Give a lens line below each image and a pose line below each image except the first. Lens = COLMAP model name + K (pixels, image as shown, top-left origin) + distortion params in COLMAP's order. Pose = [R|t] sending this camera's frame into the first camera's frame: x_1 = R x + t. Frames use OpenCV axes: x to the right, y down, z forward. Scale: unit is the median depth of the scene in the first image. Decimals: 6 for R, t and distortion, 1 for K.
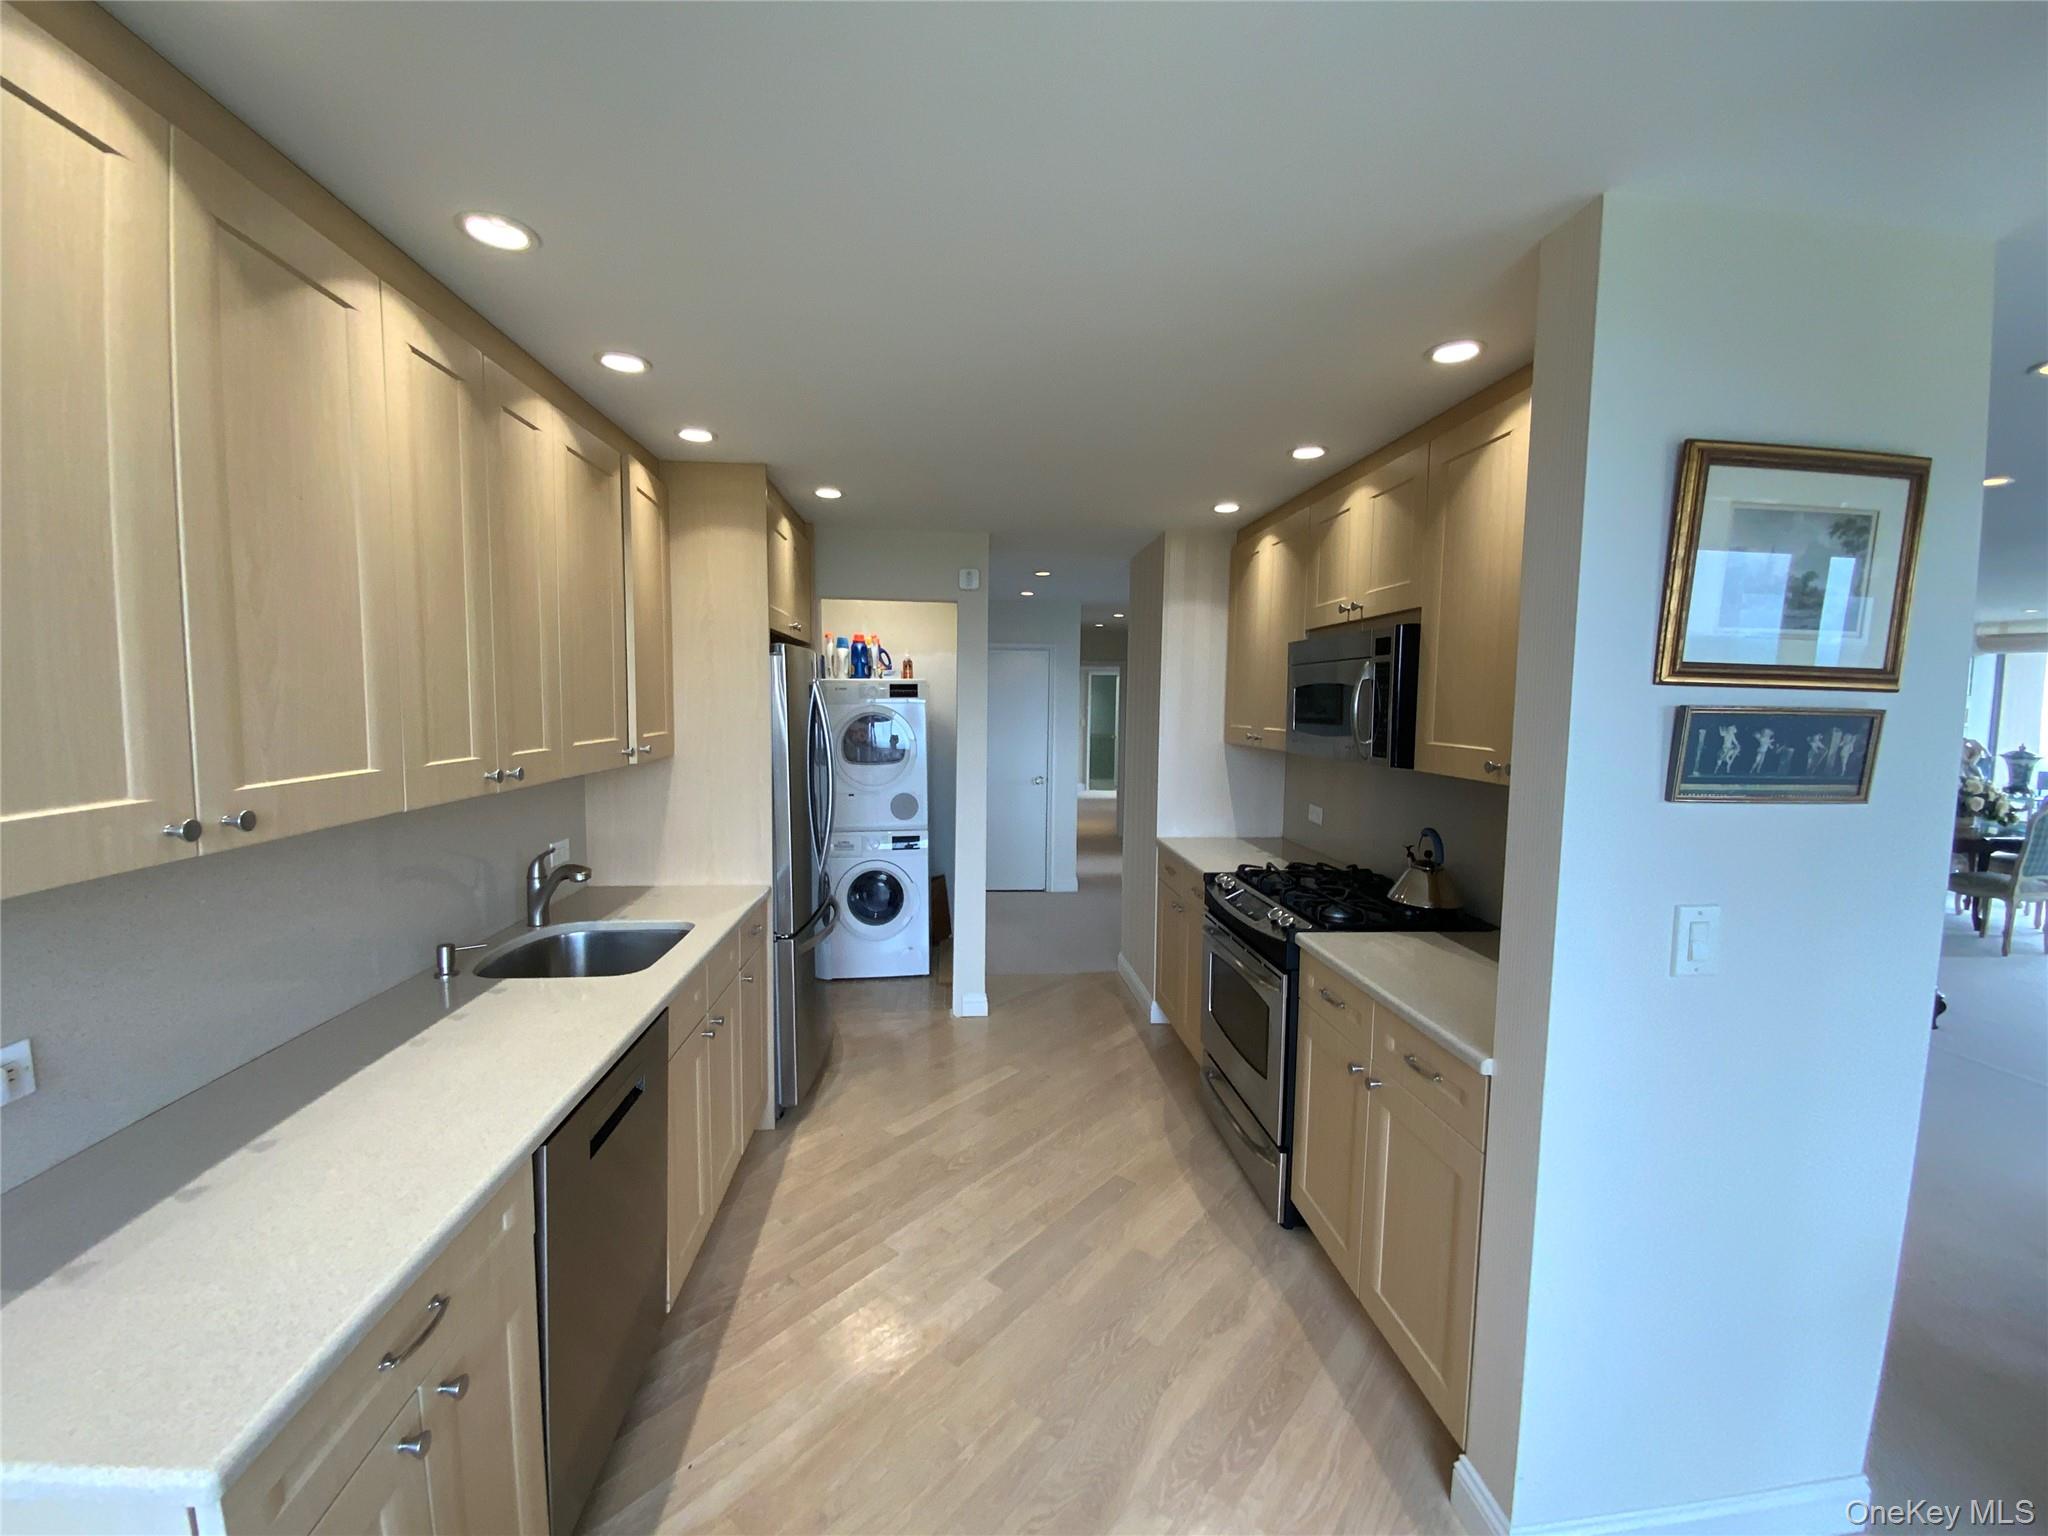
lens RADIAL K [[830.6, 0, 1029.1], [0, 830.6, 768.9], [0, 0, 1]] dist [0.019006, -0.015462]
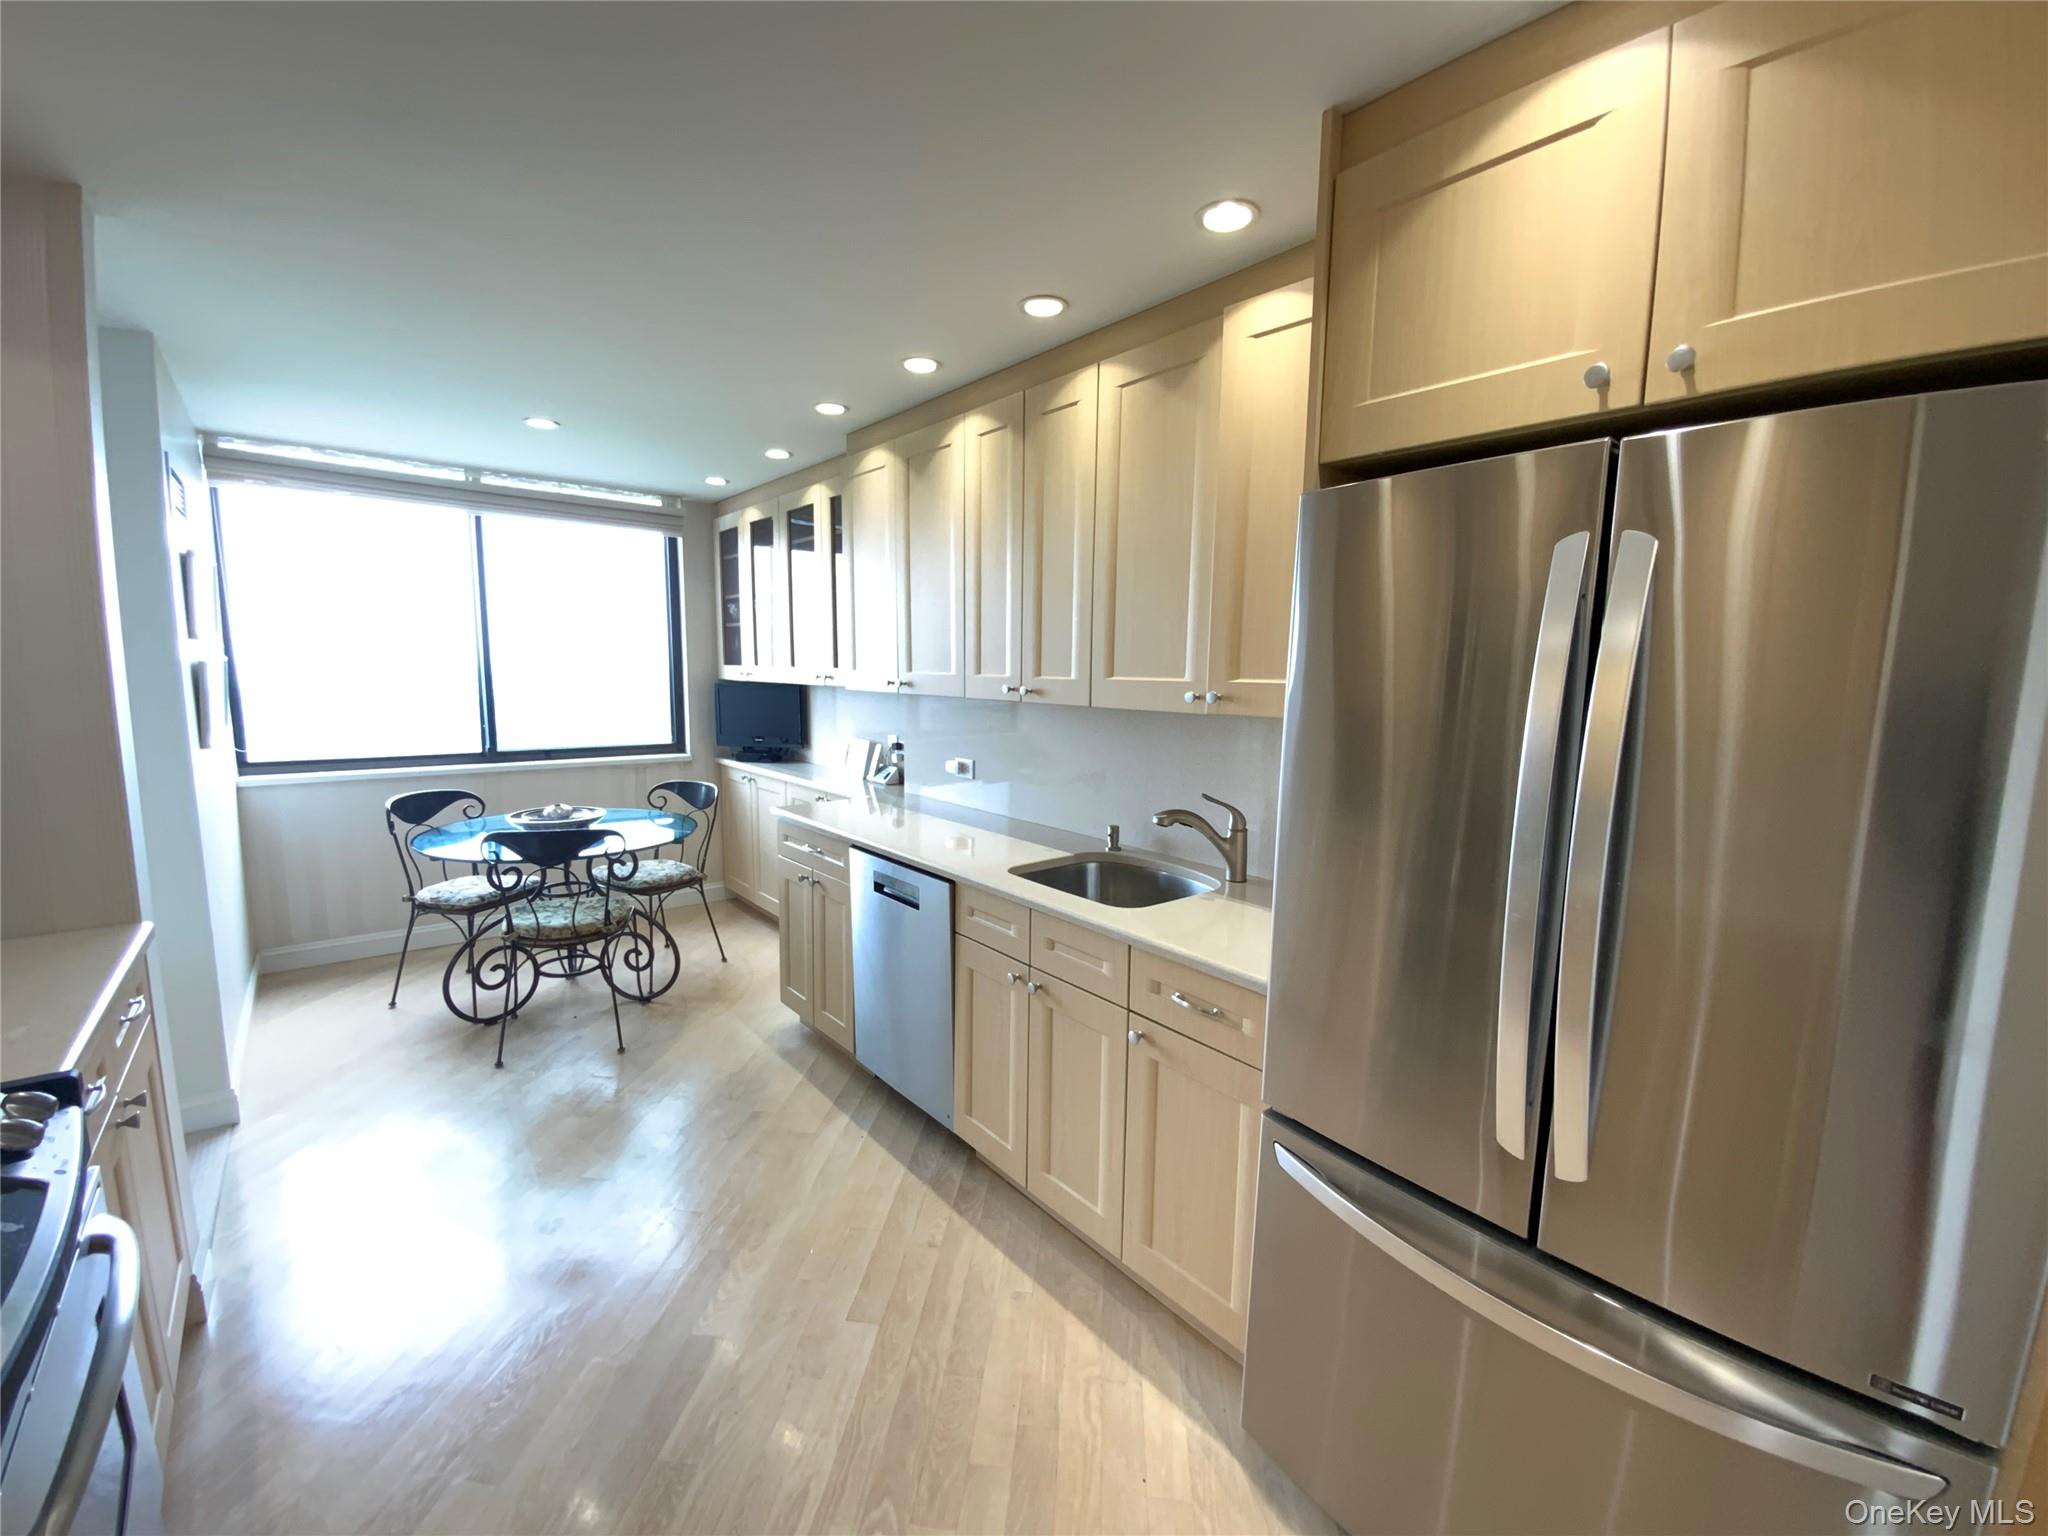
lens RADIAL K [[830.6, 0, 1025.3], [0, 830.6, 769.1], [0, 0, 1]] dist [0.019006, -0.015462]
pose [[-0.824466, 0.047409, -0.563922, 0.118421], [-0.071413, 0.979803, 0.186780, -0.087760], [0.561387, 0.194265, -0.804429, 1.523042]]
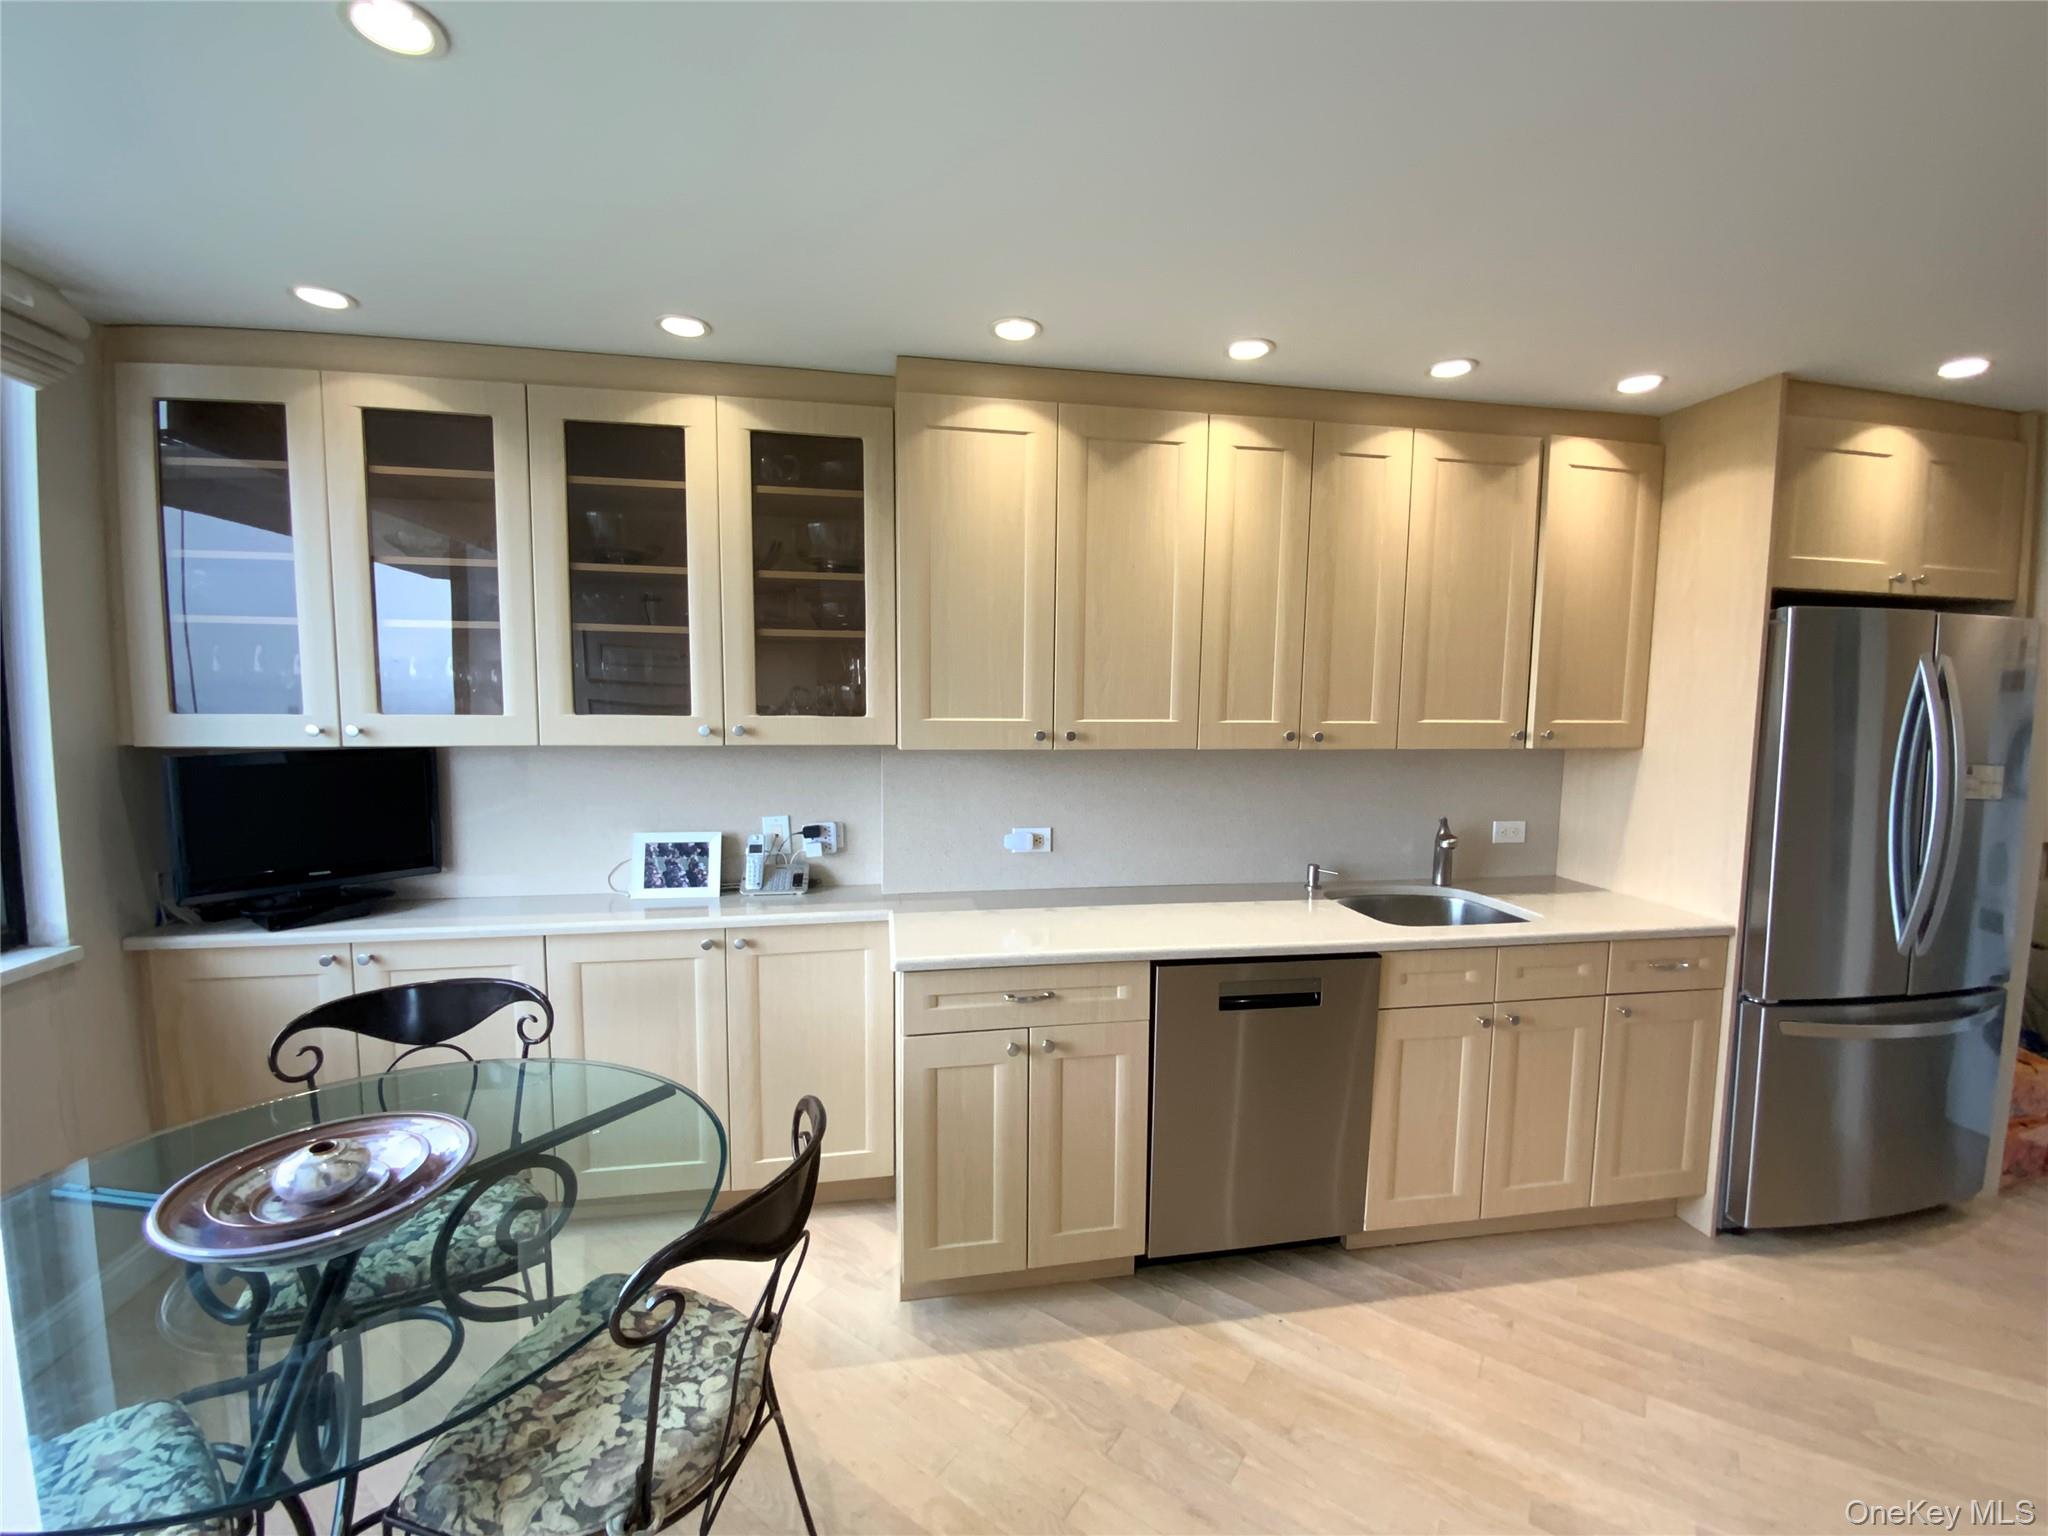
lens RADIAL K [[830.6, 0, 1029.0], [0, 830.6, 773.5], [0, 0, 1]] dist [0.019006, -0.015462]
pose [[0.082439, 0.075034, -0.993767, 0.459479], [-0.093211, 0.993371, 0.067271, 0.011899], [0.992228, 0.087084, 0.088887, 0.317886]]
